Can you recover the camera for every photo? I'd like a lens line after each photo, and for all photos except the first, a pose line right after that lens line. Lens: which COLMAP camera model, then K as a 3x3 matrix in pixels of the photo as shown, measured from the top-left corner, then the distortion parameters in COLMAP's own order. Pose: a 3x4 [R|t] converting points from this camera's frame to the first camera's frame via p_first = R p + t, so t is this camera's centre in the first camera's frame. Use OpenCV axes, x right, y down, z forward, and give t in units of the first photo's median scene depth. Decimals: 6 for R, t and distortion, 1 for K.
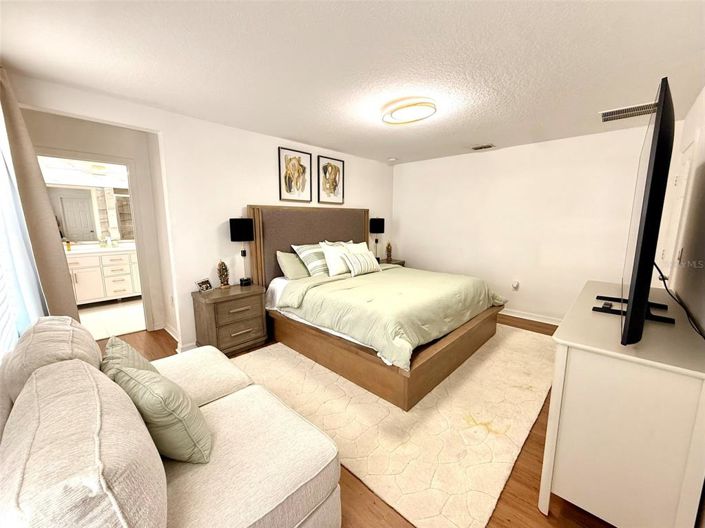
lens RADIAL K [[280.8, 0, 350.8], [0, 280.8, 263.7], [0, 0, 1]] dist [-0.000745, -0.000355]
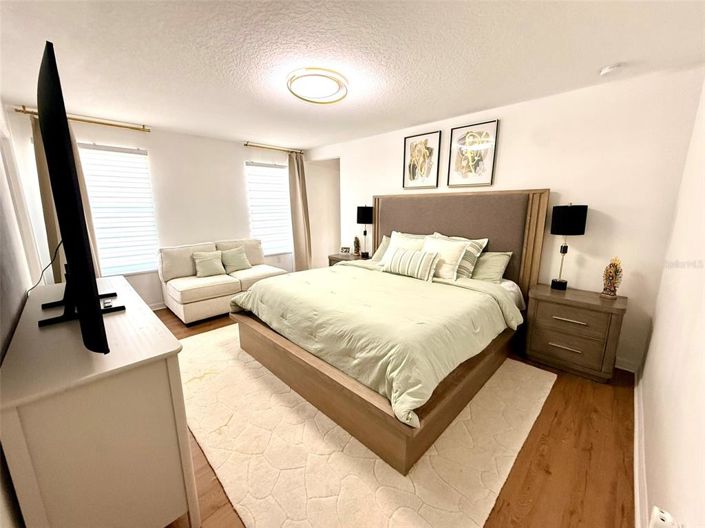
lens RADIAL K [[280.8, 0, 350.8], [0, 280.8, 263.7], [0, 0, 1]] dist [-0.000745, -0.000355]
pose [[-0.008477, 0.202337, -0.979279, 0.808694], [-0.152148, 0.967651, 0.201252, -0.131156], [0.988321, 0.150702, 0.022583, 0.790852]]
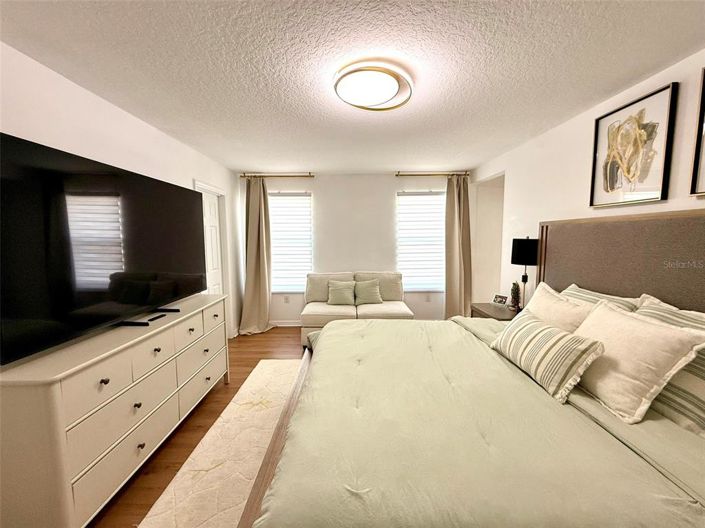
lens RADIAL K [[280.8, 0, 350.8], [0, 280.8, 263.7], [0, 0, 1]] dist [-0.000745, -0.000355]
pose [[-0.712093, 0.071278, -0.698457, 0.513476], [-0.102791, 0.973529, 0.204148, -0.173824], [0.694519, 0.217167, -0.685916, 1.035874]]
